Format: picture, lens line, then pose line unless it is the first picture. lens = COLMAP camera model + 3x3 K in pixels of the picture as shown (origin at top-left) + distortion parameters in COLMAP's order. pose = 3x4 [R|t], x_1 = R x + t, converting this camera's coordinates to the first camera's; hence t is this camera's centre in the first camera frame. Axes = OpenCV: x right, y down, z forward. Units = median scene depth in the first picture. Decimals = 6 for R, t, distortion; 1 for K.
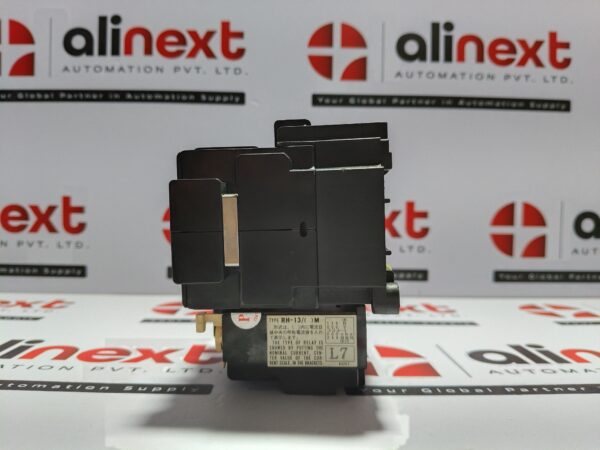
lens RADIAL K [[471.4, 0, 300.0], [0, 471.4, 225.0], [0, 0, 1]] dist [-0.007196, -0.072550]
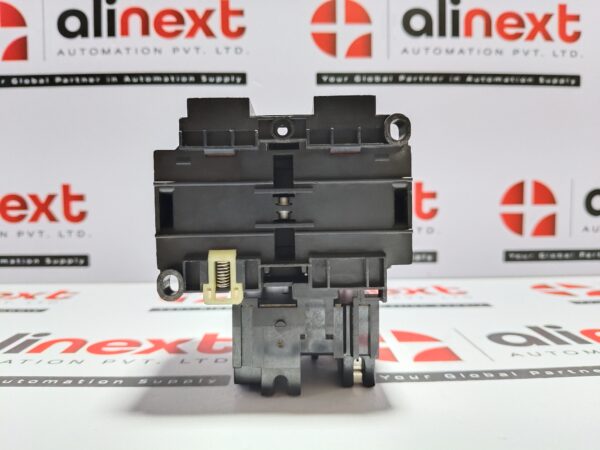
lens RADIAL K [[473.1, 0, 300.0], [0, 473.1, 225.0], [0, 0, 1]] dist [-0.027405, -0.041188]
pose [[0.999736, -0.022058, 0.006409, -0.020729], [0.021814, 0.999113, 0.036020, -0.001065], [-0.007197, -0.035871, 0.999331, 0.020376]]
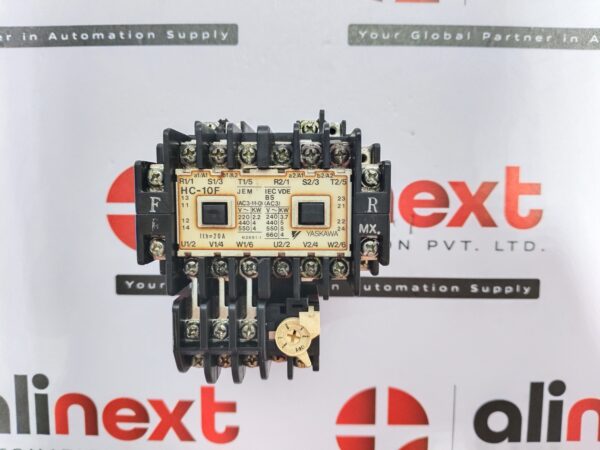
lens RADIAL K [[473.1, 0, 300.0], [0, 473.1, 225.0], [0, 0, 1]] dist [-0.027405, -0.041188]
pose [[0.999046, -0.021799, 0.037832, -0.460684], [0.019997, 0.998678, 0.047358, -0.391698], [-0.038814, -0.046556, 0.998161, 0.392467]]
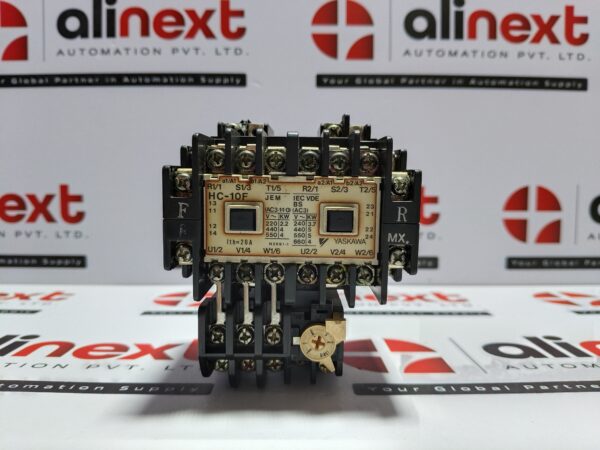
lens RADIAL K [[473.1, 0, 300.0], [0, 473.1, 225.0], [0, 0, 1]] dist [-0.027405, -0.041188]
pose [[0.999867, -0.009392, -0.013309, 0.002433], [0.009814, 0.999439, 0.032008, -0.004124], [0.013001, -0.032134, 0.999399, 0.034333]]
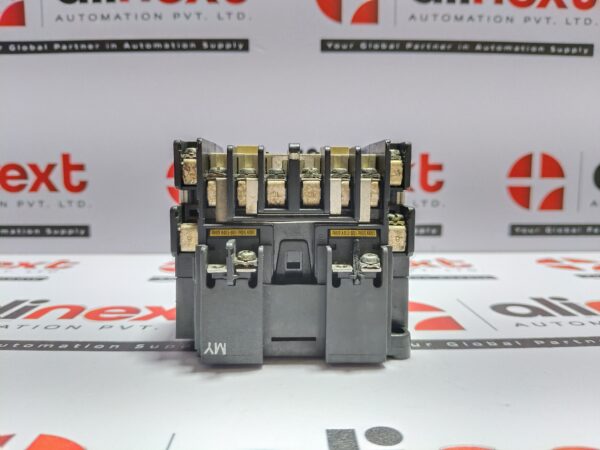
lens RADIAL K [[473.1, 0, 300.0], [0, 473.1, 225.0], [0, 0, 1]] dist [-0.027405, -0.041188]
pose [[0.999886, -0.014300, -0.004795, -0.016110], [0.014636, 0.996728, 0.079494, 0.015758], [0.003642, -0.079555, 0.996824, 0.033785]]
